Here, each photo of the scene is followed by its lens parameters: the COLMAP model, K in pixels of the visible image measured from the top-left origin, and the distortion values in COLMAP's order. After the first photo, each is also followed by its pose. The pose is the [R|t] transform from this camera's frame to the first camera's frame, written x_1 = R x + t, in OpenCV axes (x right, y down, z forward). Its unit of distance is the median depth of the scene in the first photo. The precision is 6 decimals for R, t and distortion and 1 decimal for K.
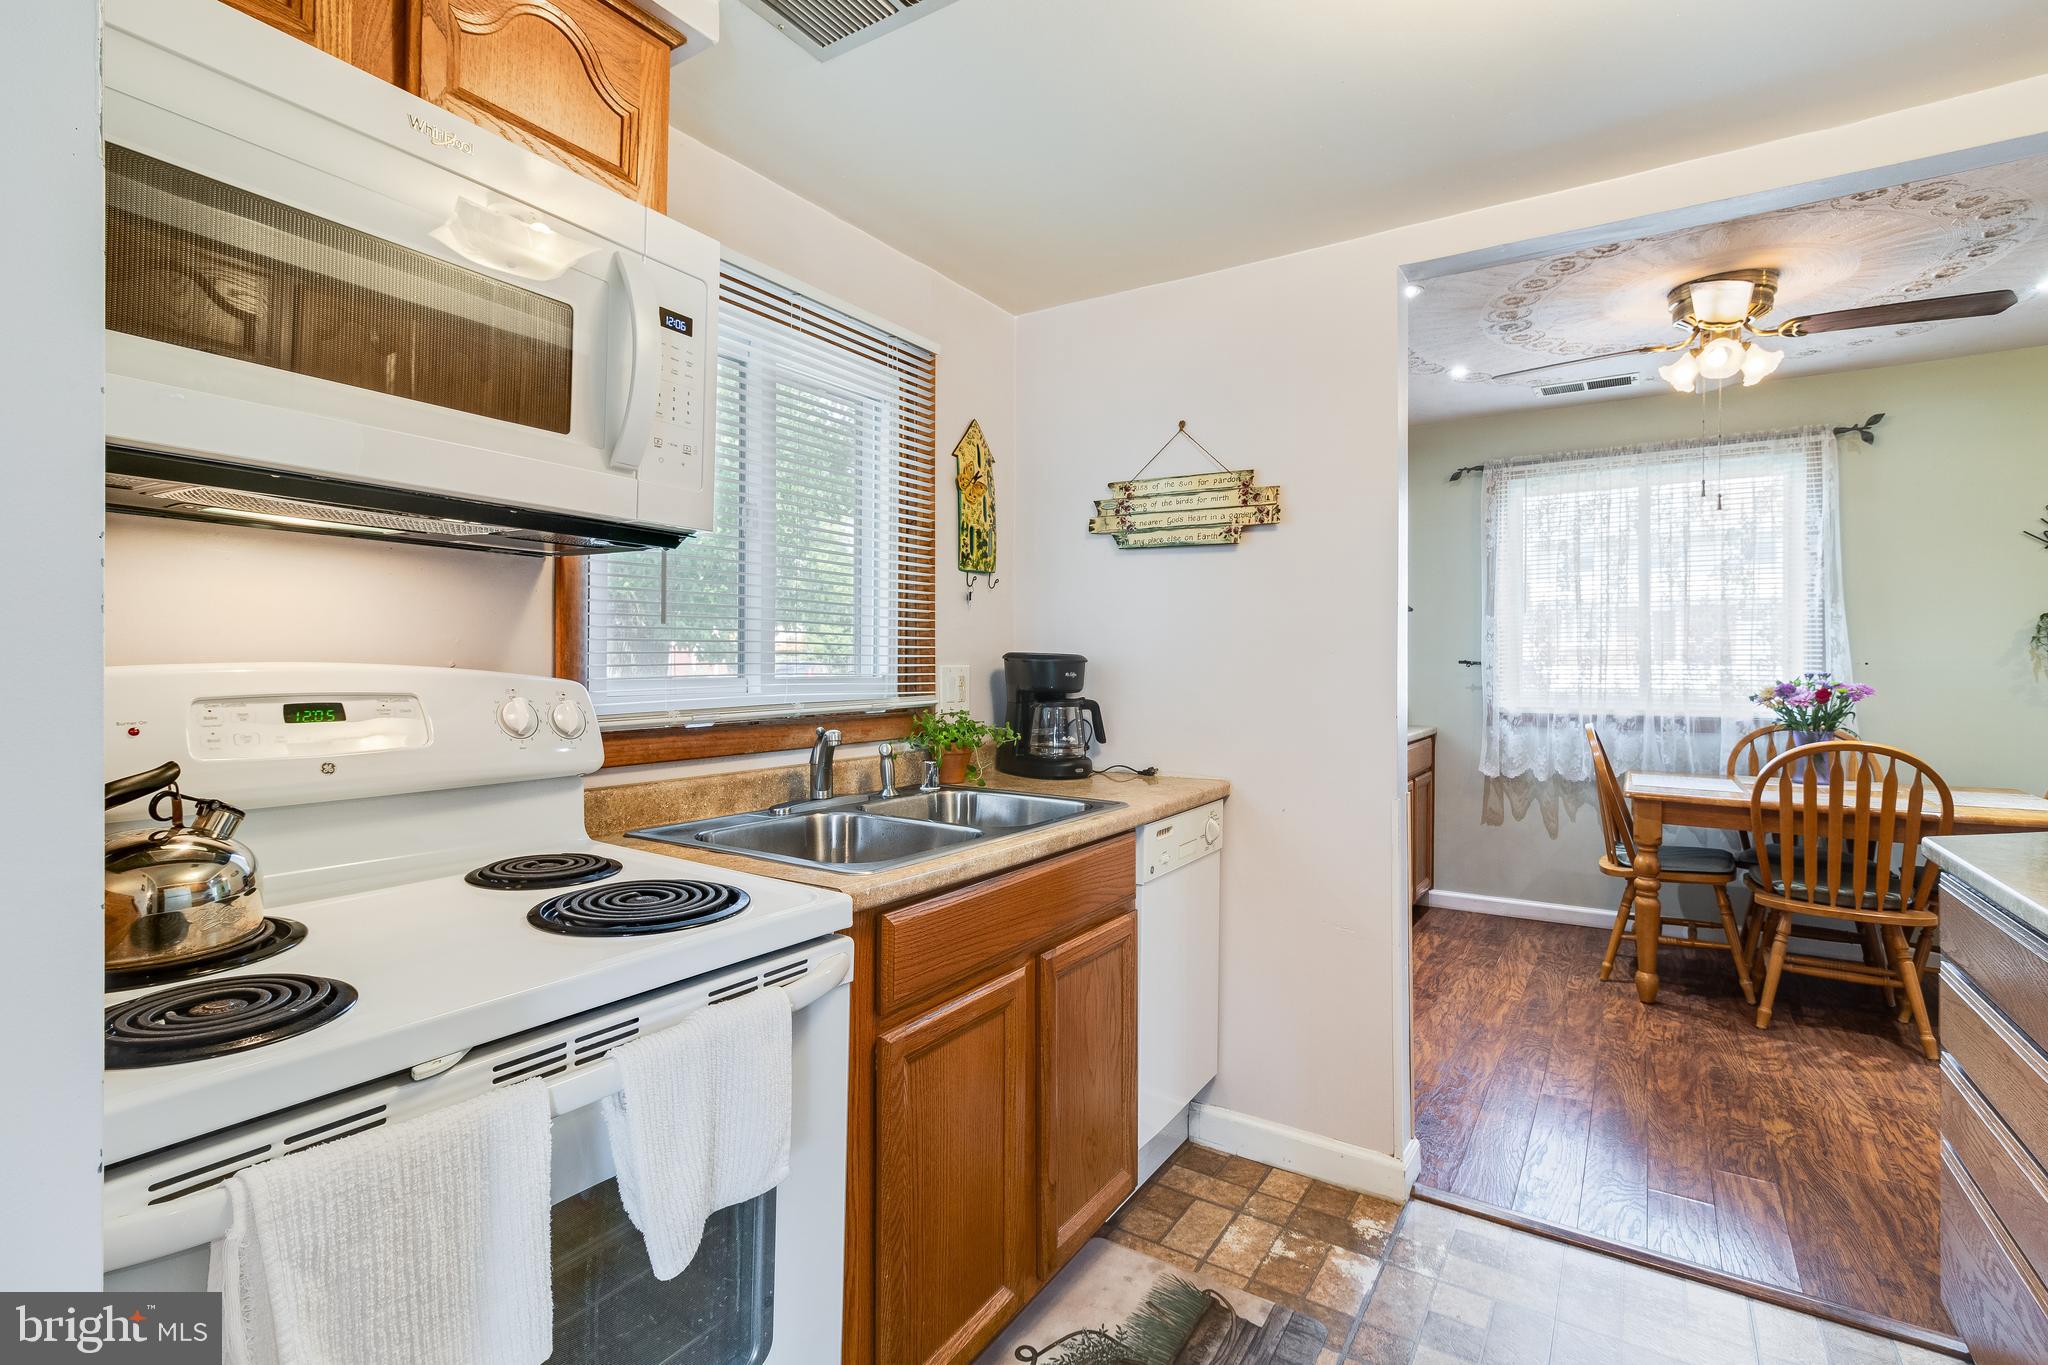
lens RADIAL K [[947.1, 0, 1016.1], [0, 947.1, 660.4], [0, 0, 1]] dist [0.001613, -0.000159]
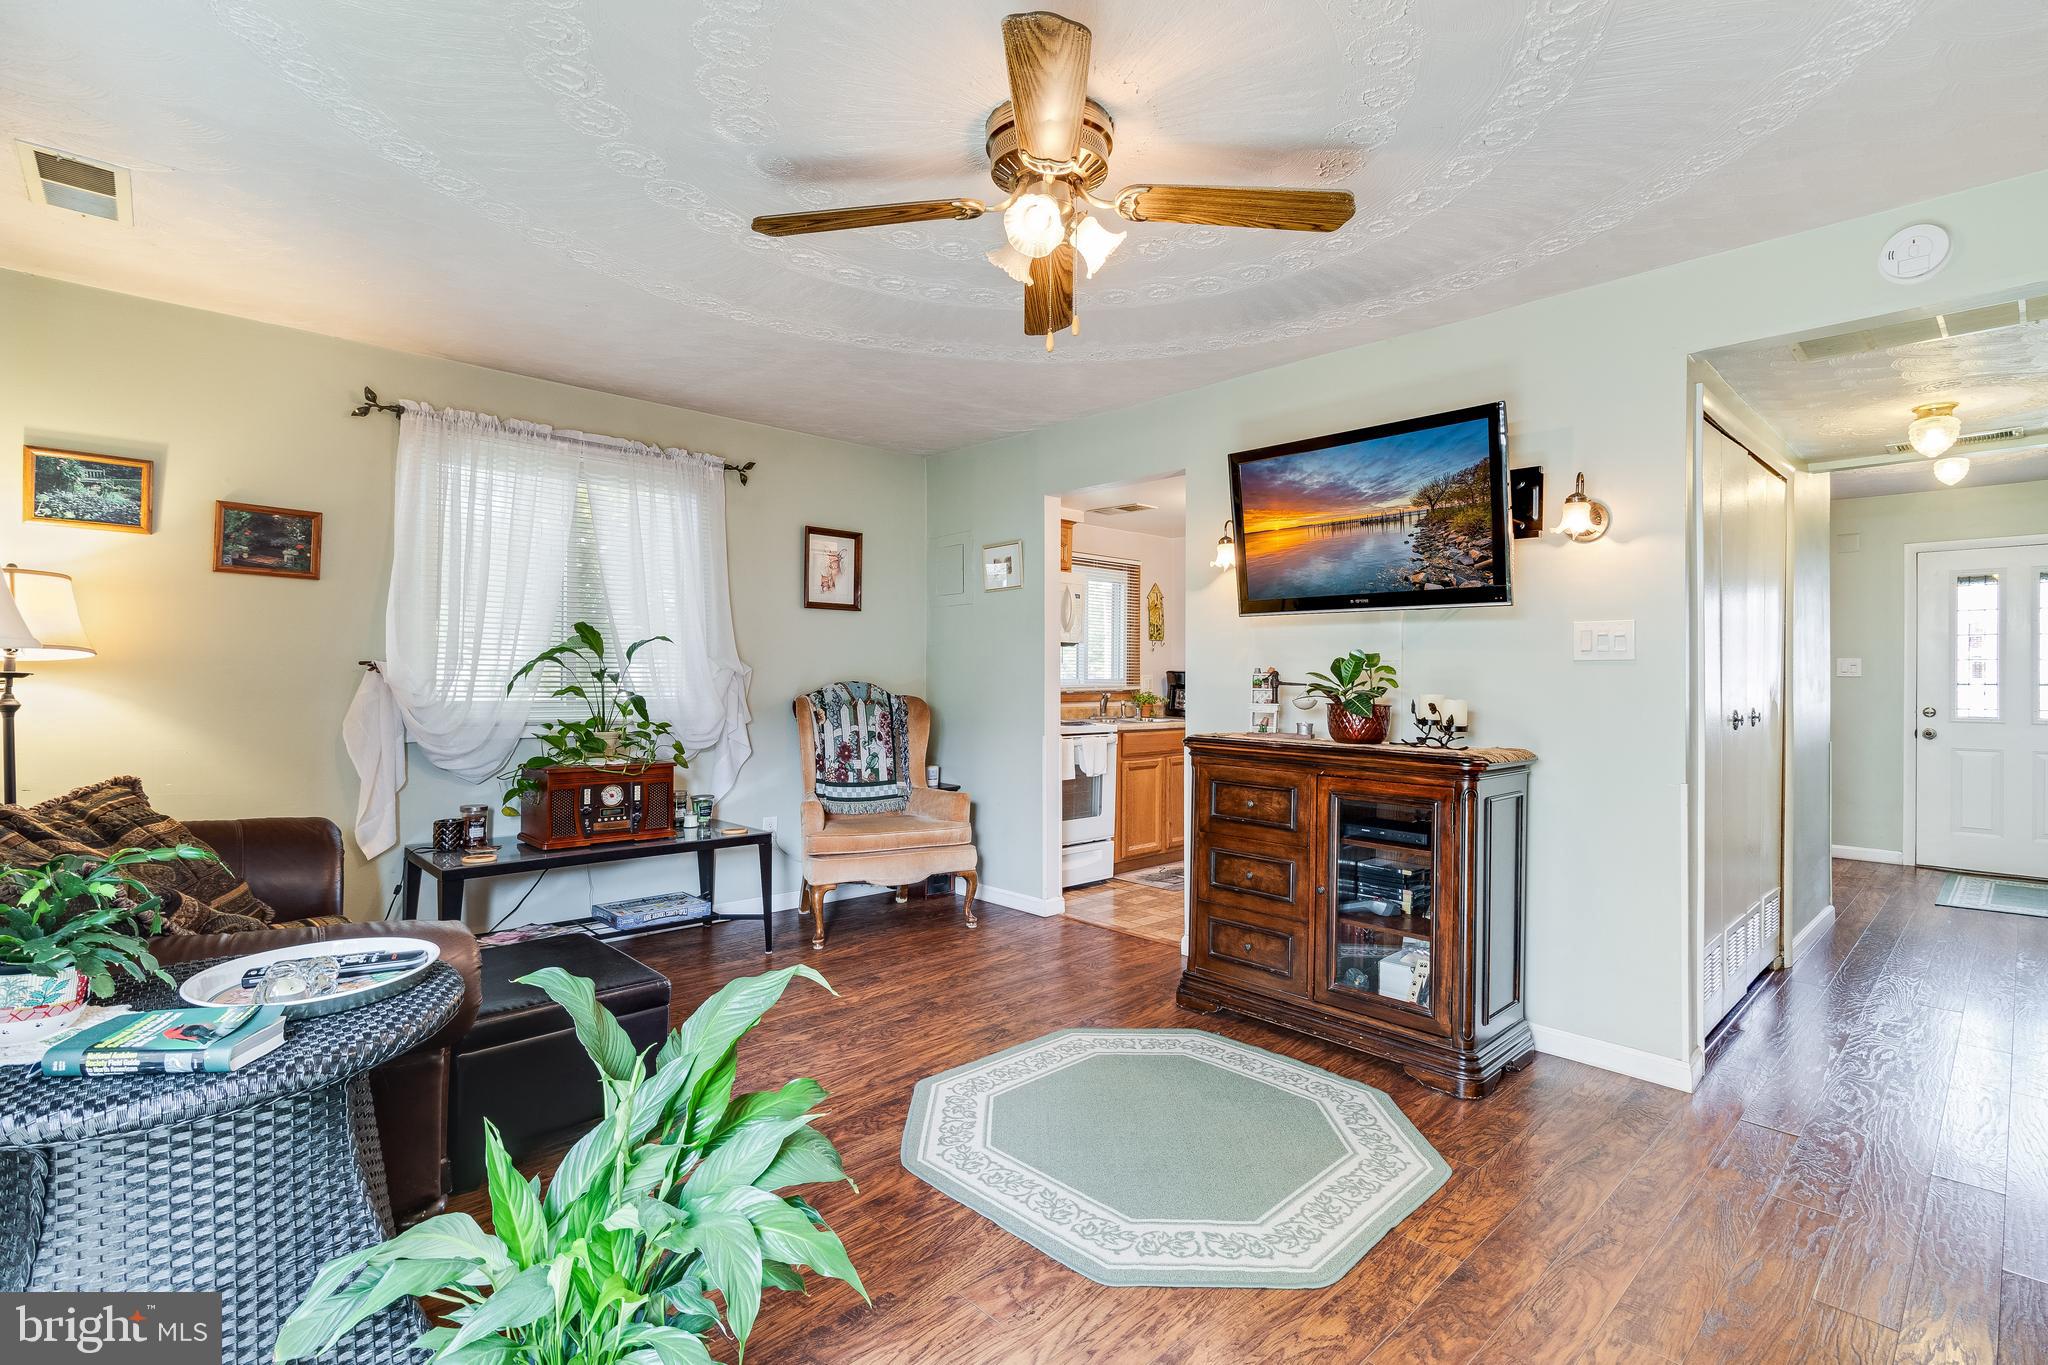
lens RADIAL K [[947.1, 0, 1023.9], [0, 947.1, 674.1], [0, 0, 1]] dist [0.001613, -0.000159]
pose [[0.973937, 0.005130, -0.226759, 0.170364], [-0.004519, 0.999985, 0.003215, -0.004179], [0.226772, -0.002106, 0.973946, -1.436449]]
